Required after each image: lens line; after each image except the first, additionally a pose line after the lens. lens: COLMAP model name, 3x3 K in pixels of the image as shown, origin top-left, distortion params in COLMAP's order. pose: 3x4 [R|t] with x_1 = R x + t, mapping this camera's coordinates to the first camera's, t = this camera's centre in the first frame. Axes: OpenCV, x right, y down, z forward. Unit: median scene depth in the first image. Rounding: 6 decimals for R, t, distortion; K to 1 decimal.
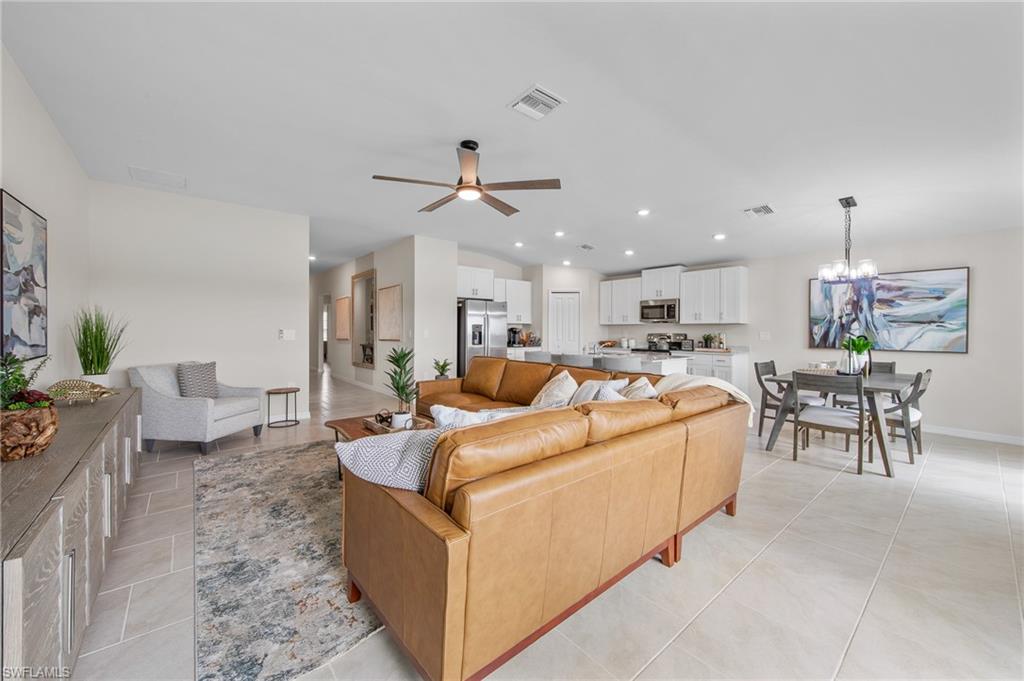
lens RADIAL K [[393.3, 0, 512.4], [0, 393.3, 330.0], [0, 0, 1]] dist [0.000953, -0.000274]
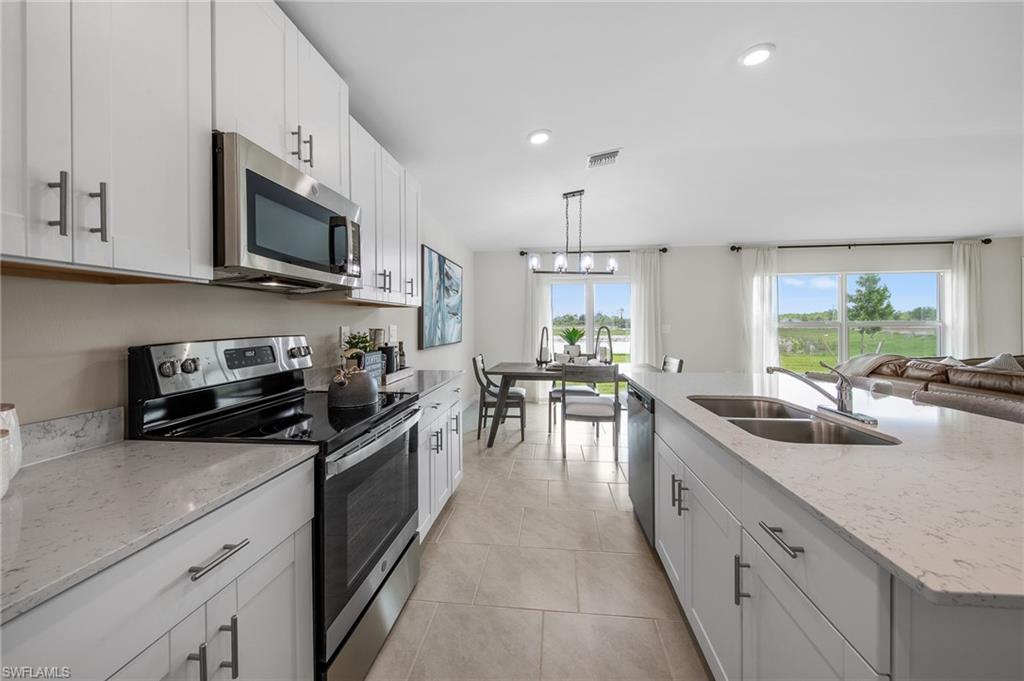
lens RADIAL K [[389.7, 0, 513.9], [0, 389.7, 322.7], [0, 0, 1]] dist [0.000631, -0.000068]
pose [[-0.696593, -0.002231, 0.717463, 0.194176], [-0.000398, 0.999996, 0.002723, -0.000280], [-0.717467, 0.001612, -0.696591, 1.419468]]
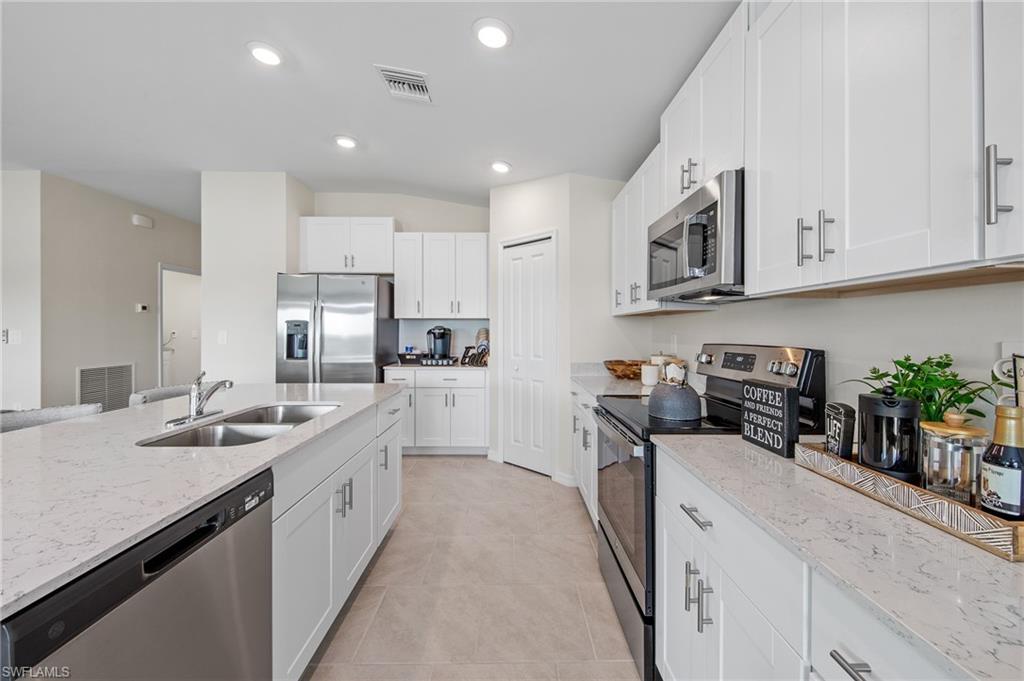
lens RADIAL K [[393.3, 0, 512.4], [0, 393.3, 330.0], [0, 0, 1]] dist [0.000953, -0.000274]
pose [[0.777740, -0.004851, -0.628567, 0.585223], [0.004762, 0.999987, -0.001826, 0.000186], [0.628567, -0.001573, 0.777753, 0.995574]]
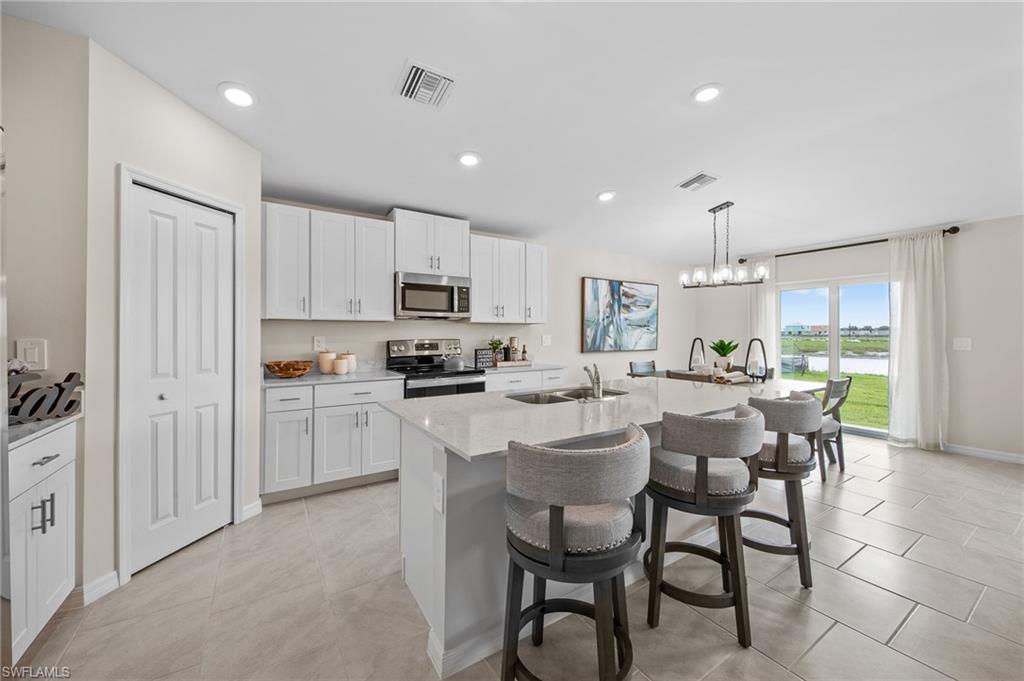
lens RADIAL K [[393.3, 0, 512.4], [0, 393.3, 330.0], [0, 0, 1]] dist [0.000953, -0.000274]
pose [[0.121585, 0.000169, 0.992581, -0.173703], [-0.001482, 0.999999, 0.000011, -0.006214], [-0.992580, -0.001473, 0.121585, 1.112748]]
